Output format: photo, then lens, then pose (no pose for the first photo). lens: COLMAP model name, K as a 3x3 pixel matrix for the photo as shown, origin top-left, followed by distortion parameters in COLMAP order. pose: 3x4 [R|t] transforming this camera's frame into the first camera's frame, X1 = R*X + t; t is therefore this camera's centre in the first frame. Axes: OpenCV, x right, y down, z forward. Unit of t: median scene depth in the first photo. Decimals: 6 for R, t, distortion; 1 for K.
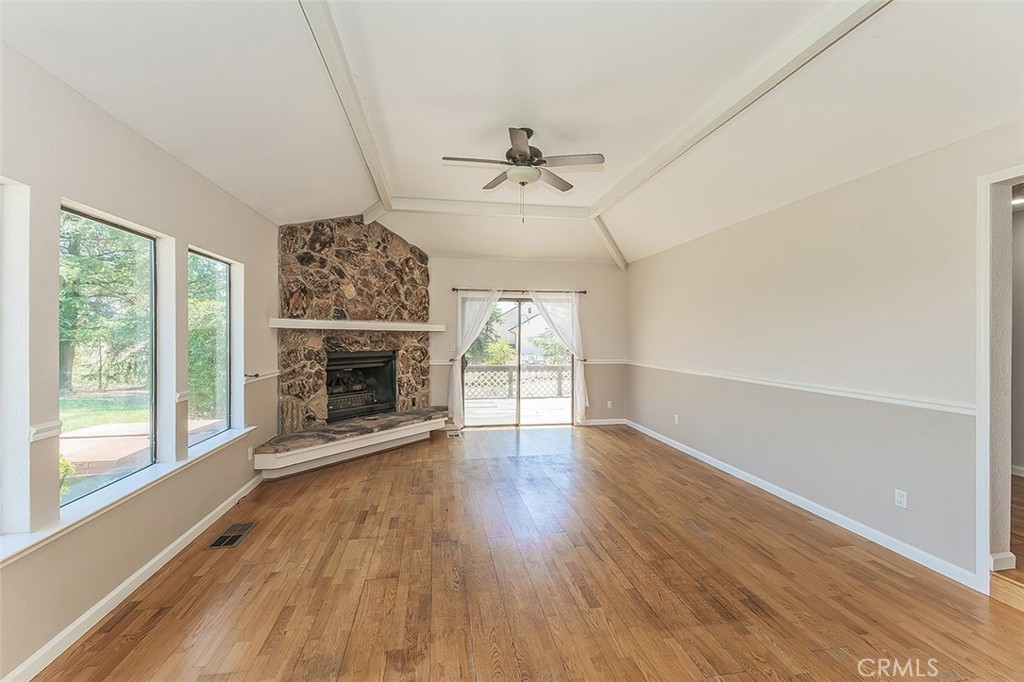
lens RADIAL K [[426.8, 0, 508.1], [0, 426.8, 335.0], [0, 0, 1]] dist [-0.004707, 0.001062]
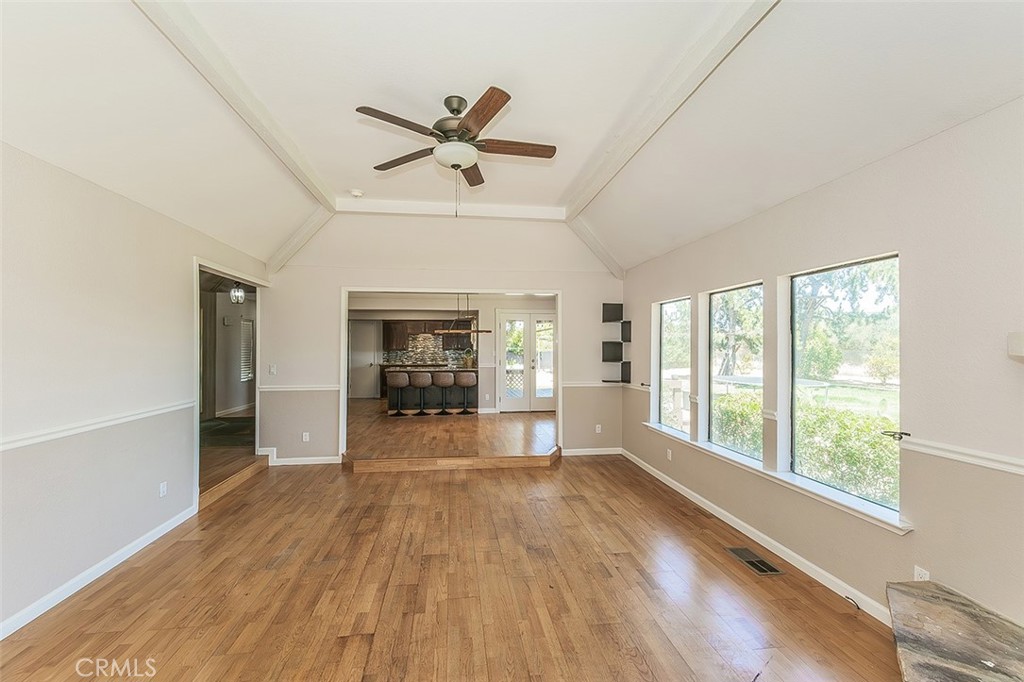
lens RADIAL K [[426.8, 0, 511.4], [0, 426.8, 344.7], [0, 0, 1]] dist [-0.004707, 0.001062]
pose [[-0.999464, -0.007312, 0.031904, -0.064916], [-0.007418, 0.999967, -0.003219, -0.019849], [-0.031879, -0.003453, -0.999486, 1.249739]]
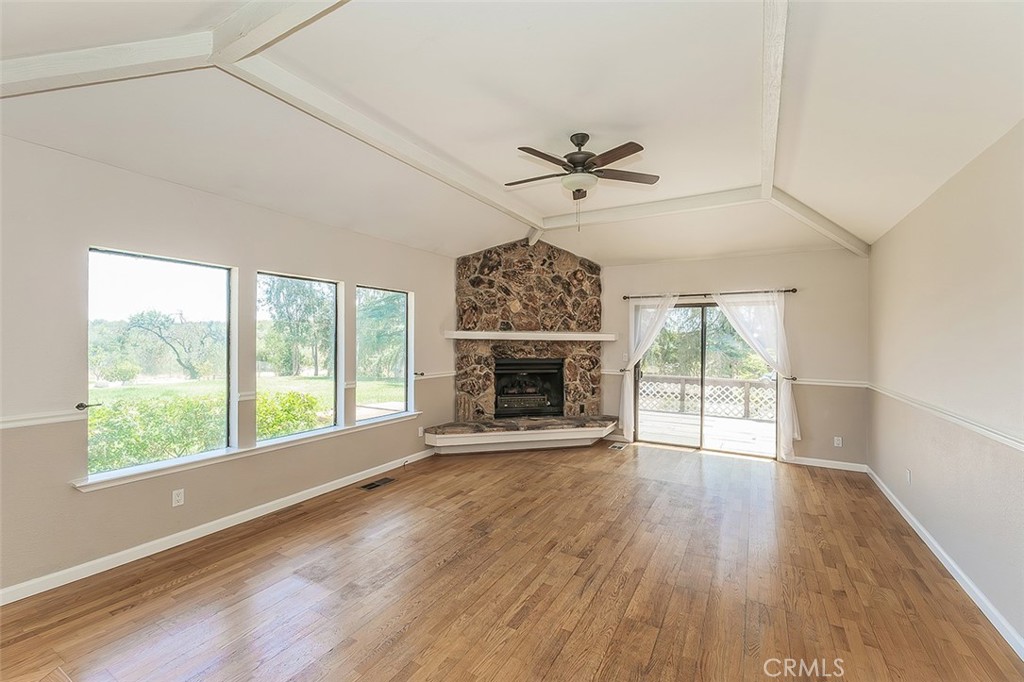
lens RADIAL K [[426.8, 0, 509.6], [0, 426.8, 341.1], [0, 0, 1]] dist [-0.004707, 0.001062]
pose [[0.769069, 0.005279, -0.639144, 0.376239], [-0.005536, 0.999983, 0.001597, -0.010161], [0.639141, 0.002310, 0.769086, 0.109469]]
